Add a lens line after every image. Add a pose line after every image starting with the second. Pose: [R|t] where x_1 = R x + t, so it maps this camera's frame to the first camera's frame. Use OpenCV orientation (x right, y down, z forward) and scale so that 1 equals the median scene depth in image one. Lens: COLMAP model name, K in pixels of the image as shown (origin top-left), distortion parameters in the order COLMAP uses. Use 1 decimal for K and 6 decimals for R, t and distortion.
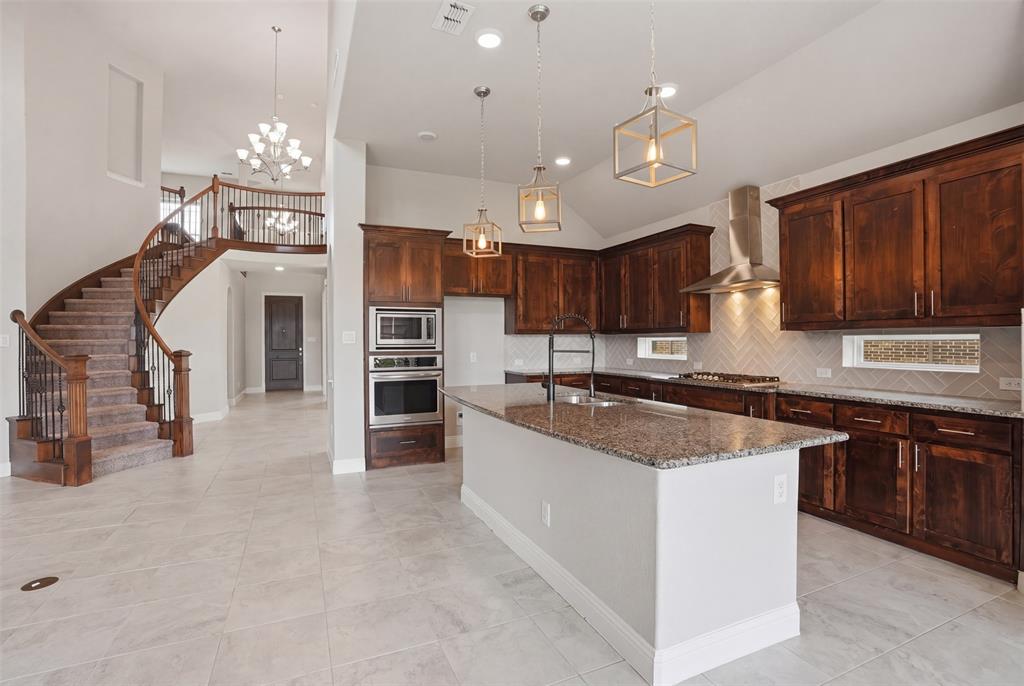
lens RADIAL K [[479.5, 0, 506.8], [0, 479.5, 338.4], [0, 0, 1]] dist [-0.024605, 0.002633]
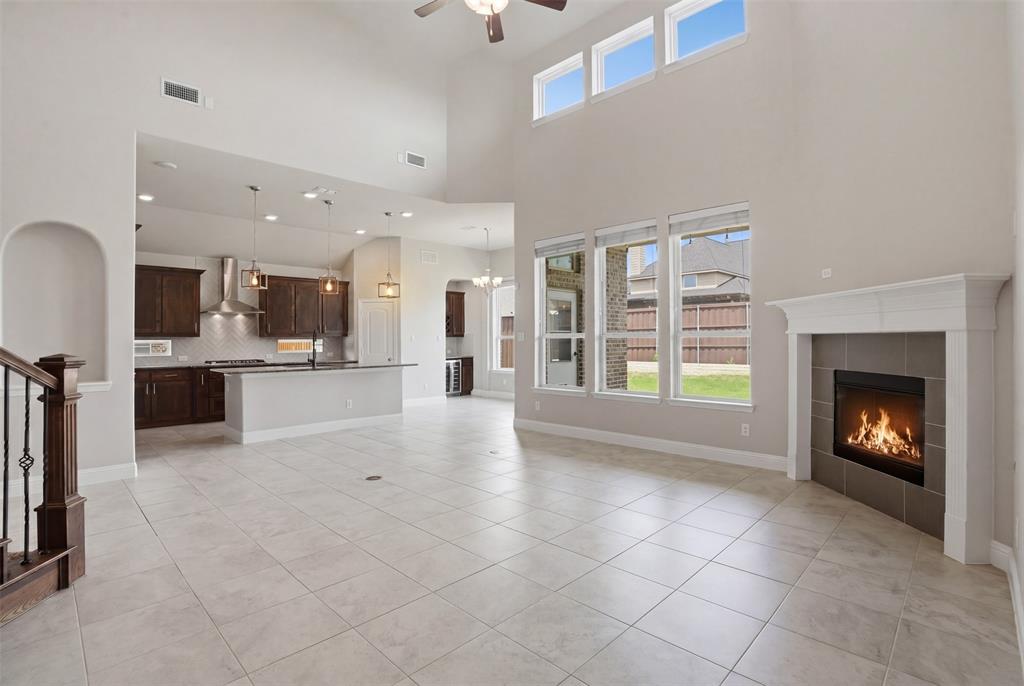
lens RADIAL K [[479.5, 0, 517.8], [0, 479.5, 340.1], [0, 0, 1]] dist [-0.024605, 0.002633]
pose [[-0.354682, 0.007518, 0.934957, -1.530459], [0.006947, 0.999961, -0.005405, 0.013845], [-0.934961, 0.004578, -0.354720, 0.587988]]
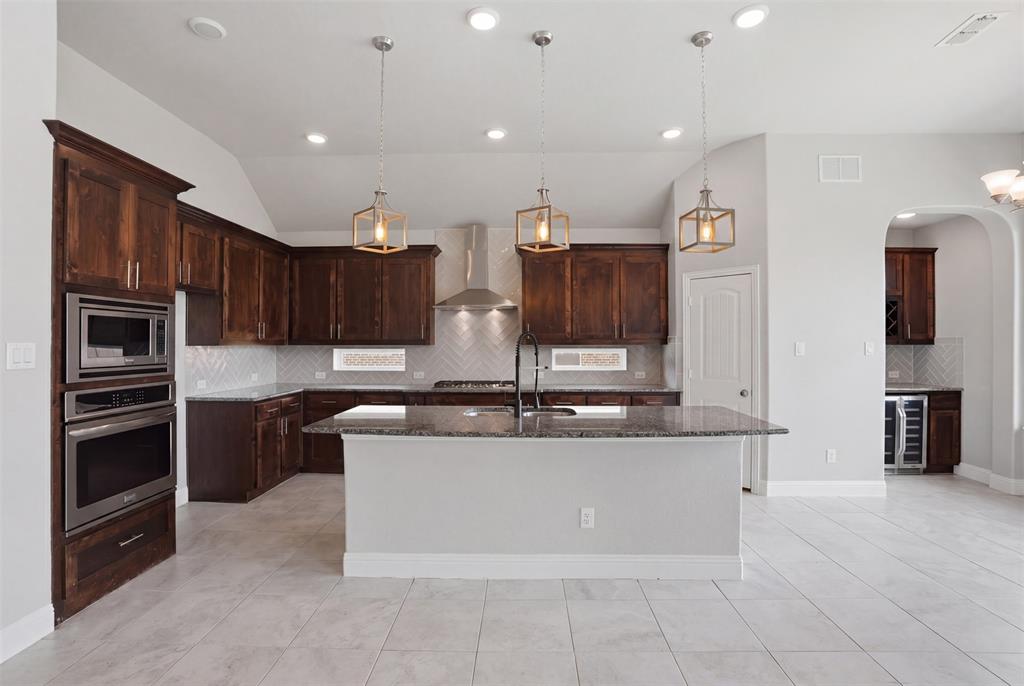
lens RADIAL K [[479.5, 0, 517.6], [0, 479.5, 340.2], [0, 0, 1]] dist [-0.024605, 0.002633]
pose [[0.438171, 0.009916, 0.898837, -0.521062], [-0.002892, 0.999950, -0.009621, -0.013869], [-0.898887, 0.001616, 0.438178, 0.360325]]
